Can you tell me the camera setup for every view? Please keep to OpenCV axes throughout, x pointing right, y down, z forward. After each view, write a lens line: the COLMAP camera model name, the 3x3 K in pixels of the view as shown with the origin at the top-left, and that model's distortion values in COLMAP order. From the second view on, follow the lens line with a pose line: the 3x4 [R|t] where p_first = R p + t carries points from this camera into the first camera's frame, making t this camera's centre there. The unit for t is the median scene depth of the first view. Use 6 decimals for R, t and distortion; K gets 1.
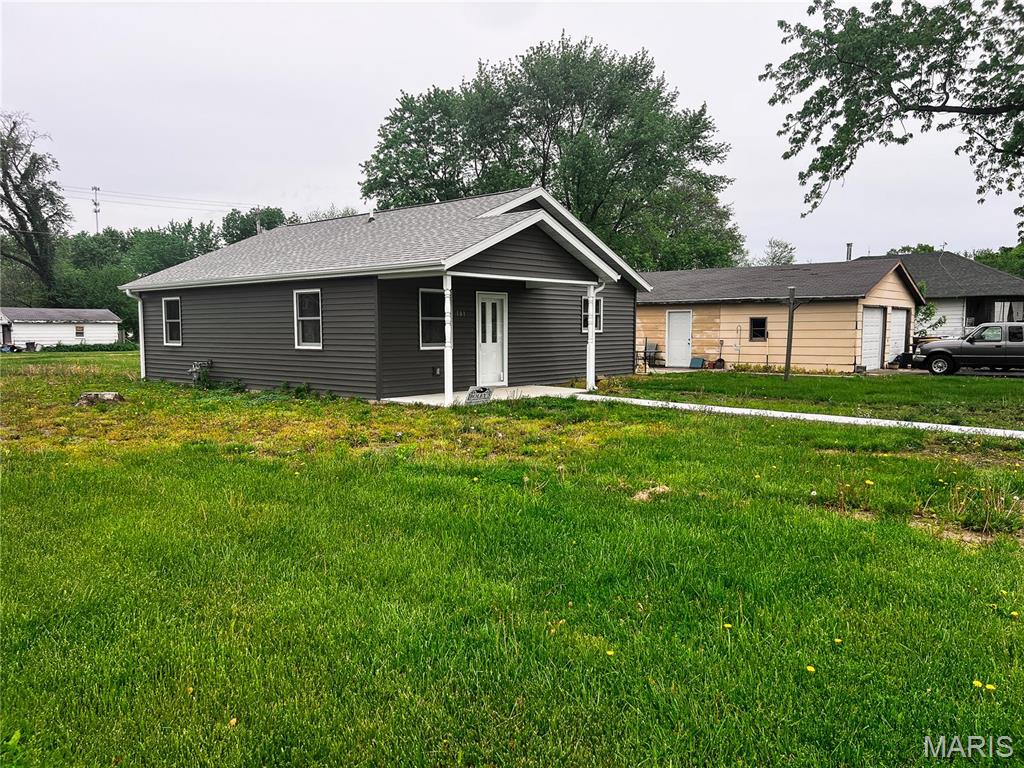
lens RADIAL K [[833.3, 0, 512.0], [0, 833.3, 384.0], [0, 0, 1]] dist [-0.001092, -0.001752]
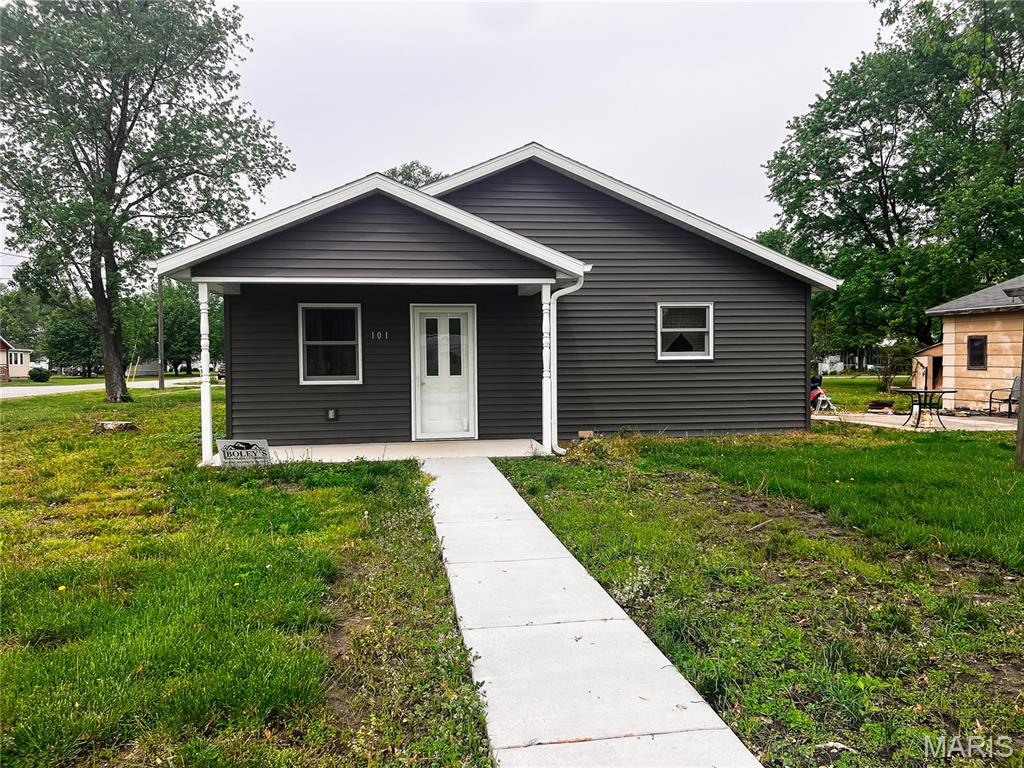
lens RADIAL K [[833.3, 0, 512.0], [0, 833.3, 384.0], [0, 0, 1]] dist [-0.001092, -0.001752]
pose [[0.763140, 0.009865, -0.646158, 0.468167], [-0.032611, 0.999197, -0.023260, -0.027484], [0.645410, 0.038822, 0.762849, 0.495159]]
